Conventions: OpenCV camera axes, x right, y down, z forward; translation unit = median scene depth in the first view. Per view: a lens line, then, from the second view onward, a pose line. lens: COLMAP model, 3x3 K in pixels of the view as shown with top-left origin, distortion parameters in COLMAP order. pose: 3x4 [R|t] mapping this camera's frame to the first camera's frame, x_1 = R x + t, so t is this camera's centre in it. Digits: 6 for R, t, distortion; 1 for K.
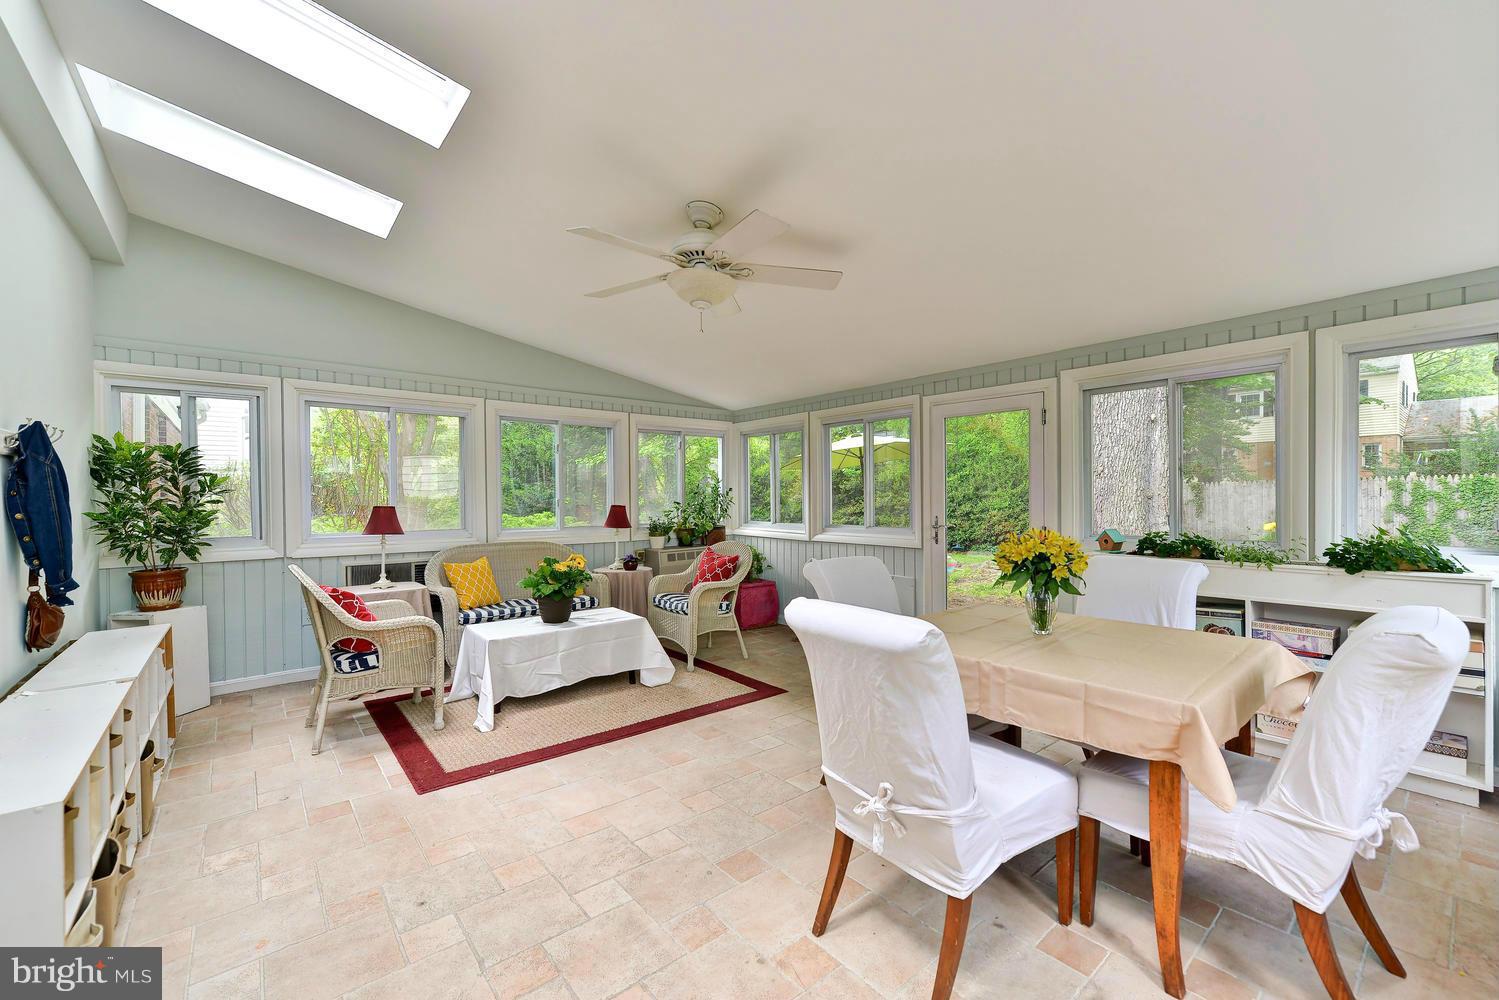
lens RADIAL K [[604.3, 0, 764.4], [0, 604.3, 505.0], [0, 0, 1]] dist [-0.000163, -0.000491]
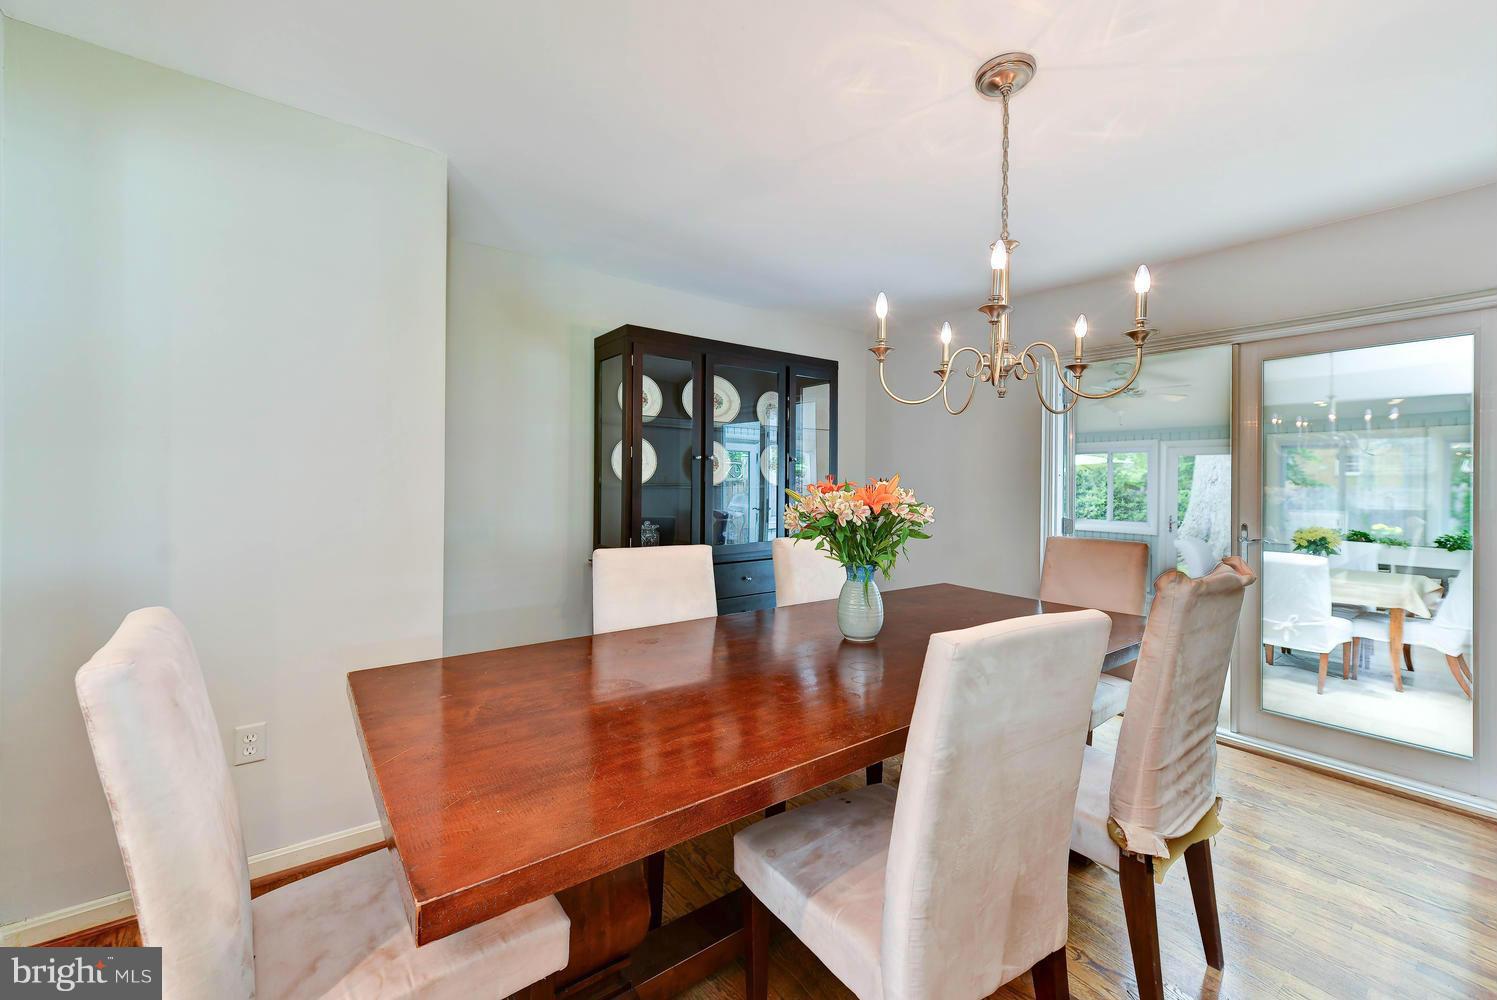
lens RADIAL K [[603.5, 0, 763.4], [0, 603.5, 505.0], [0, 0, 1]] dist [-0.000163, -0.000491]
pose [[0.999304, 0.022373, -0.029856, -1.172467], [-0.021707, 0.999513, 0.022436, -0.034672], [0.030344, -0.021772, 0.999302, -1.001025]]
